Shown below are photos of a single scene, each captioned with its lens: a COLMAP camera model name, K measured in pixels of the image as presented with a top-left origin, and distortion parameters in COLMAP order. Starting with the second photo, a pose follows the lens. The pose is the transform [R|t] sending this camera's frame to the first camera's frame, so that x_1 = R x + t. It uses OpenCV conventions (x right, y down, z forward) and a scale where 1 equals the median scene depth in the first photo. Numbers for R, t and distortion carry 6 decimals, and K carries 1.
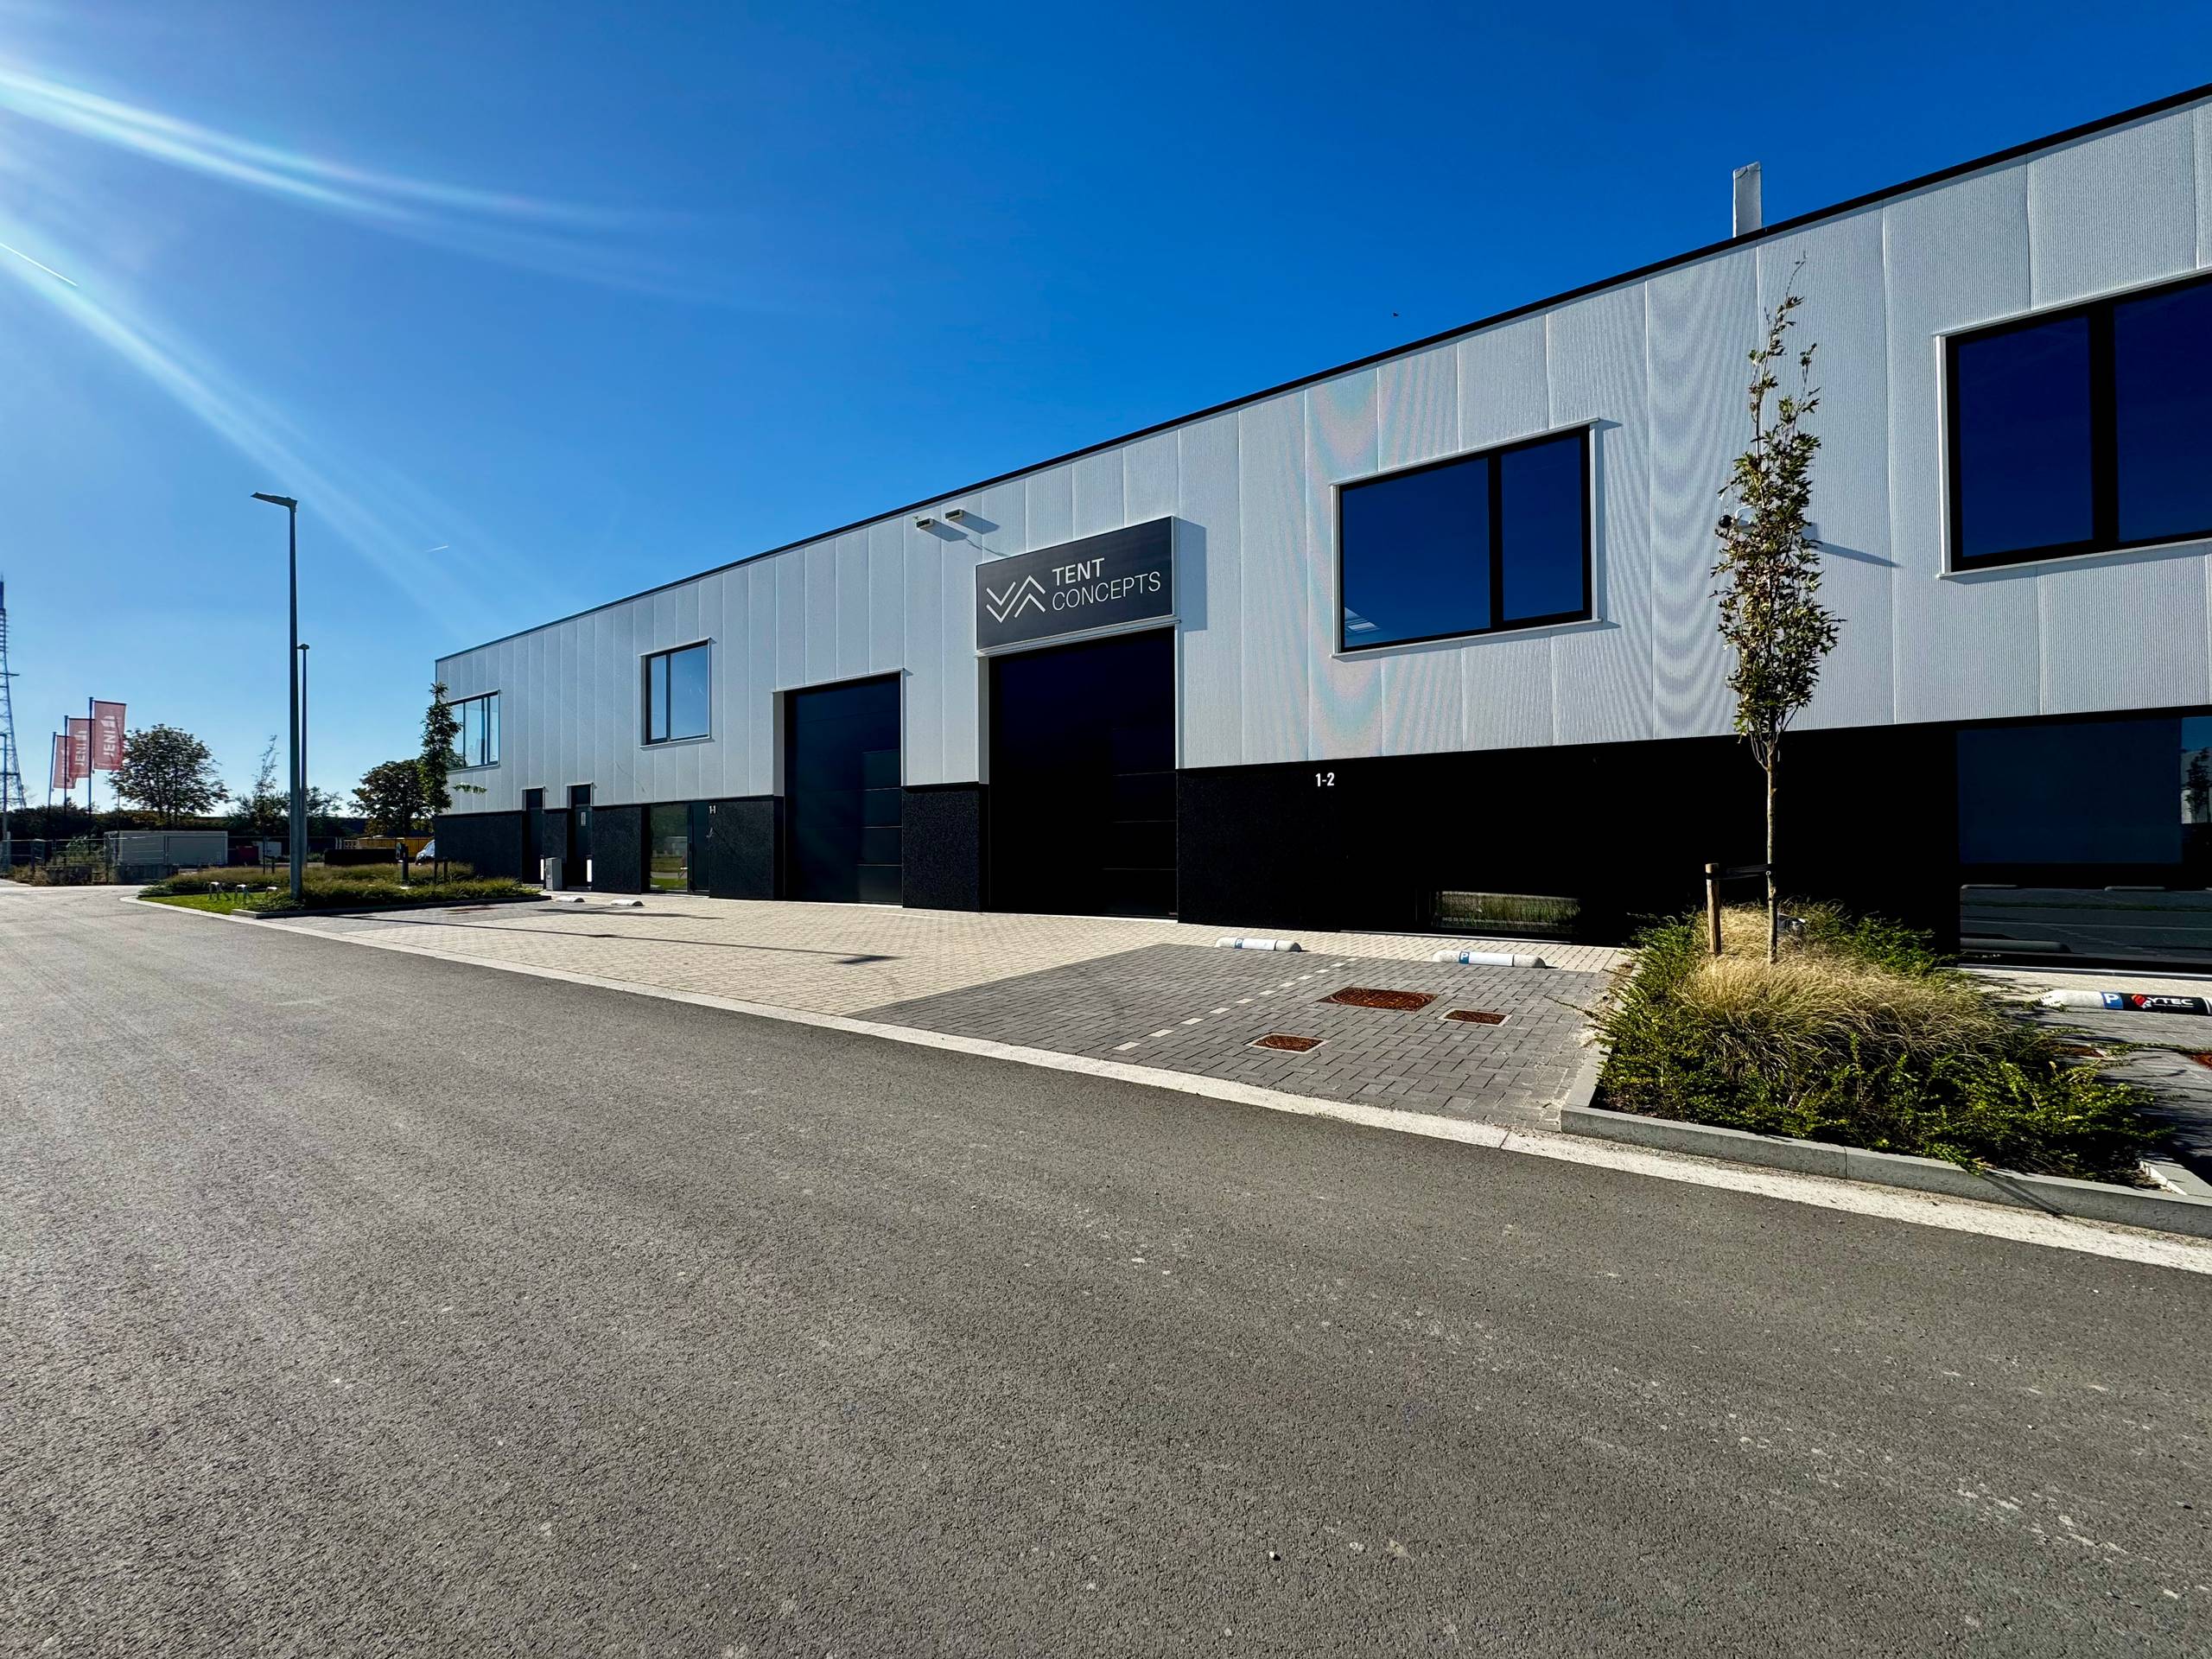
lens RADIAL K [[879.5, 0, 1104.8], [0, 879.5, 829.9], [0, 0, 1]] dist [-0.002059, 0.000203]
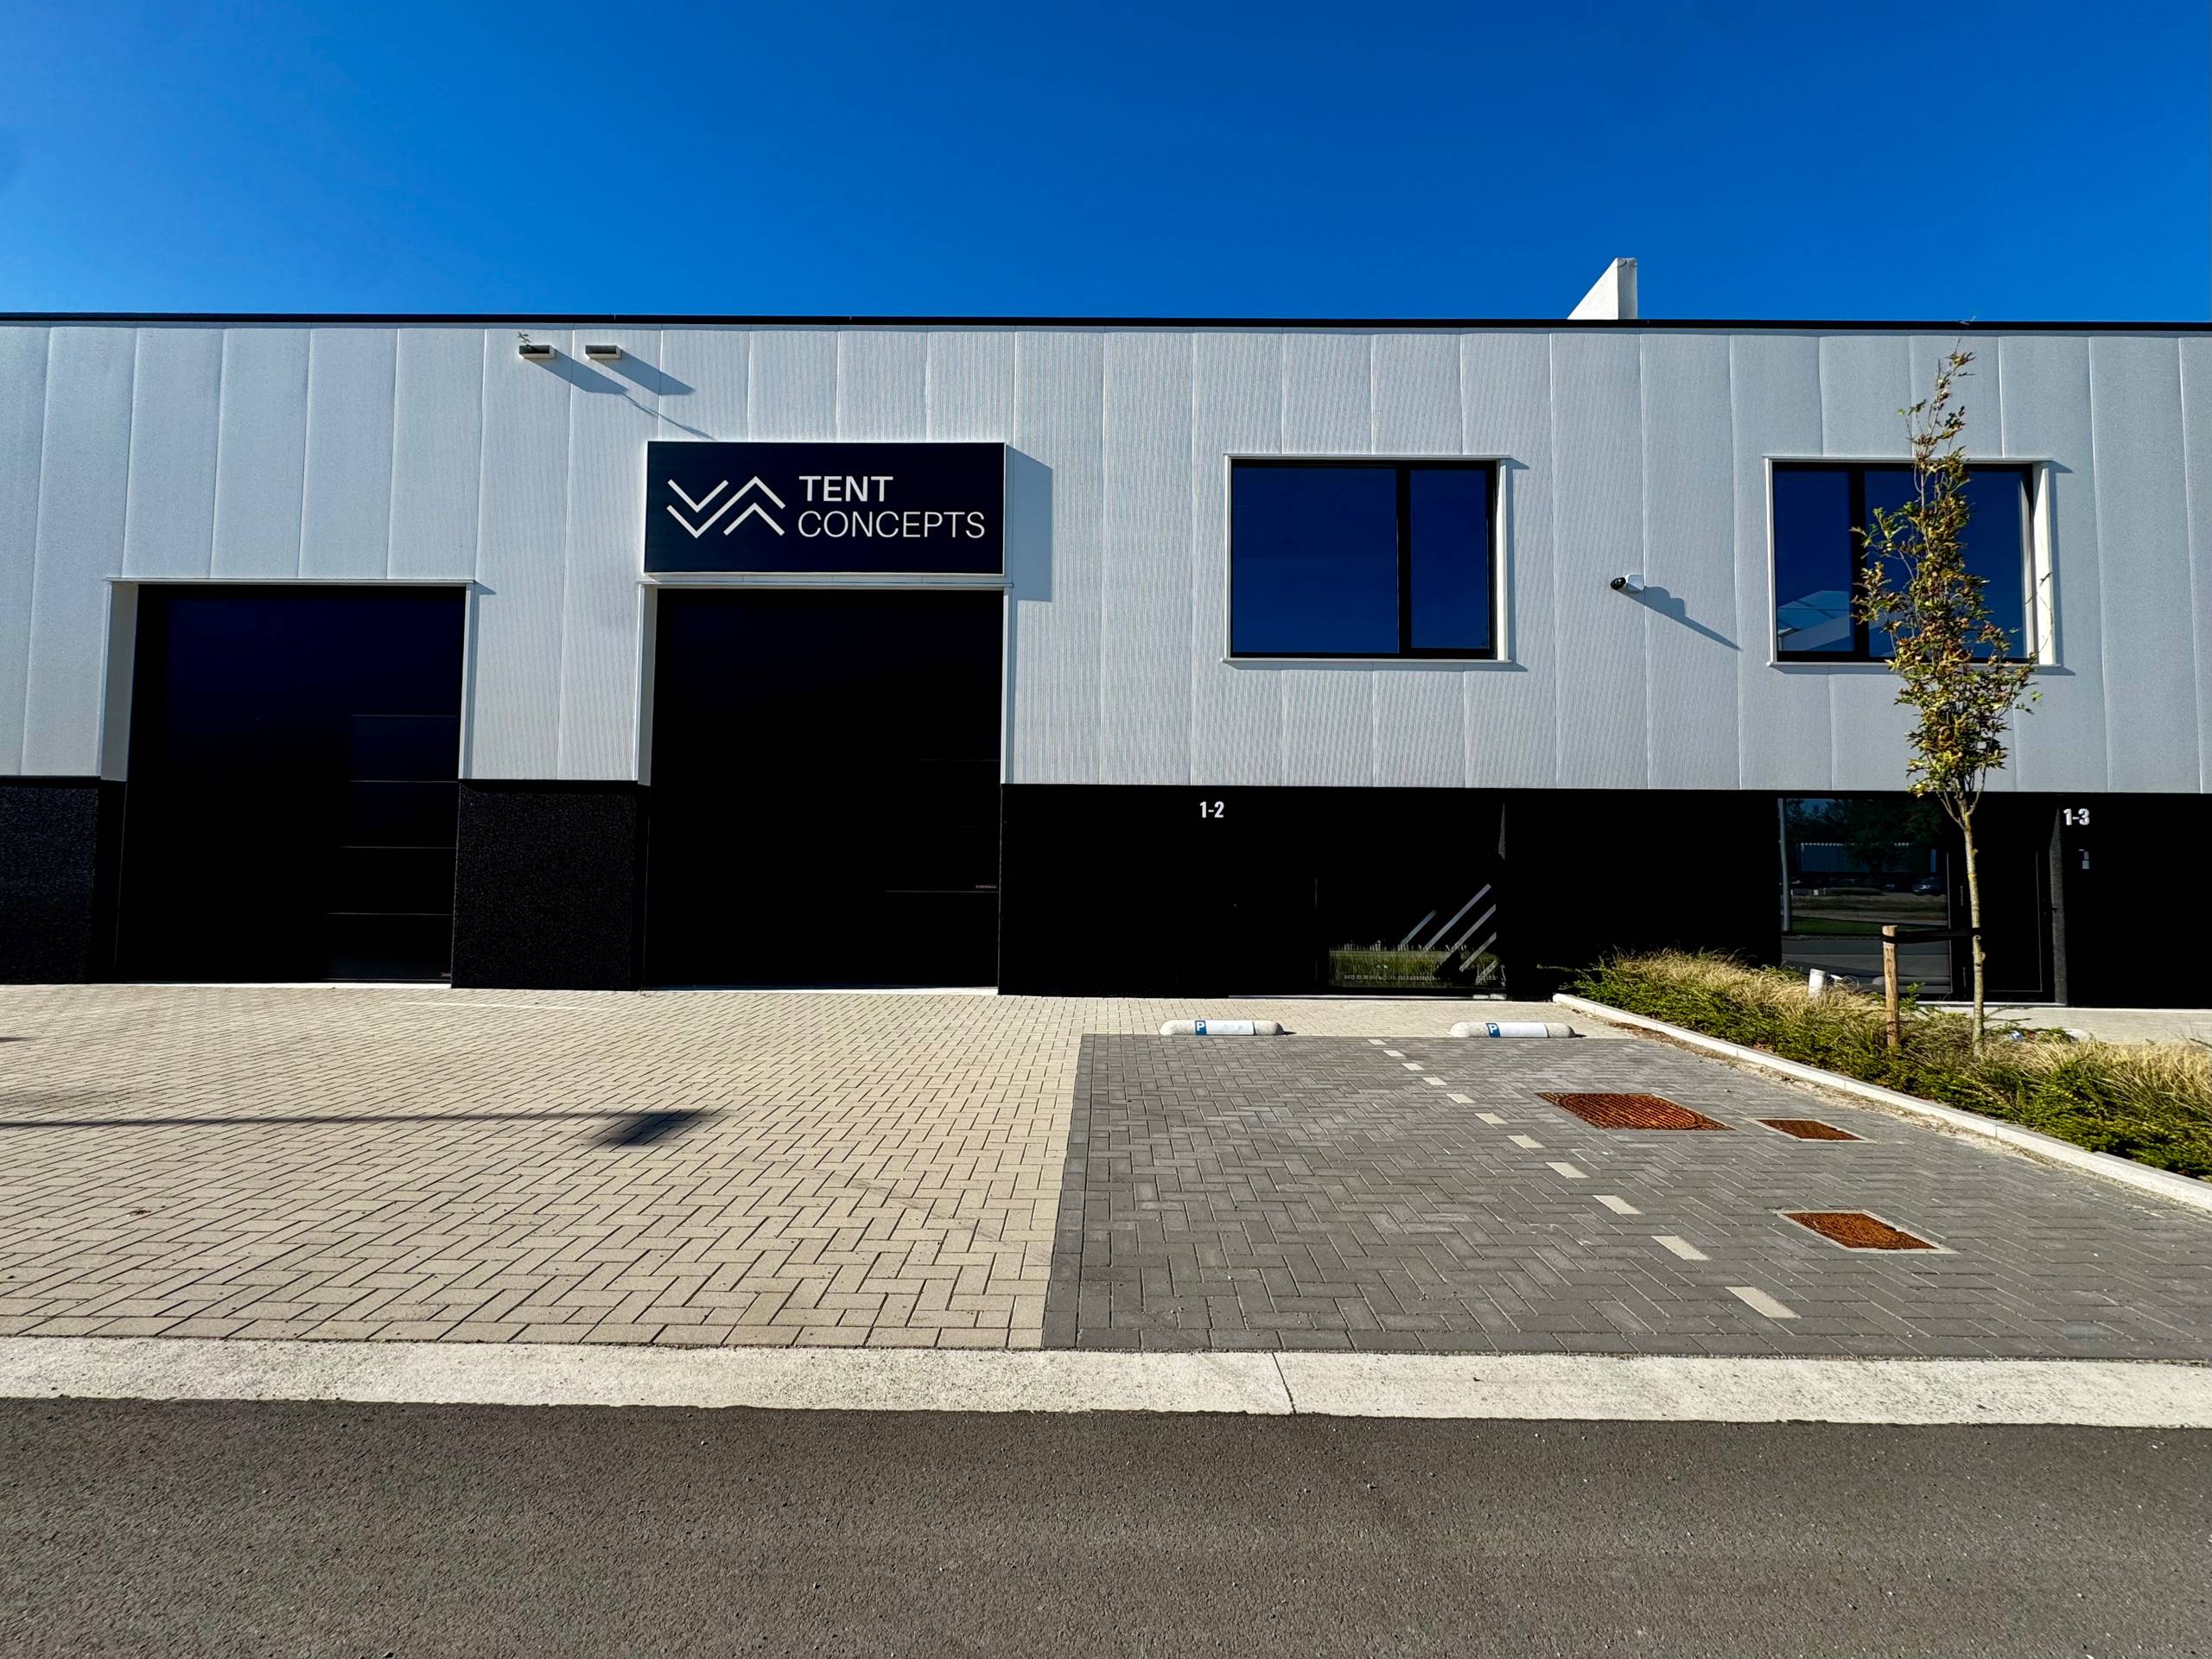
lens RADIAL K [[898.0, 0, 1106.0], [0, 898.0, 829.5], [0, 0, 1]] dist [-0.001216, -0.000493]
pose [[0.823606, 0.040704, 0.565699, -0.265855], [-0.022950, 0.998996, -0.038469, -0.004015], [-0.566697, 0.018700, 0.823714, 0.330738]]
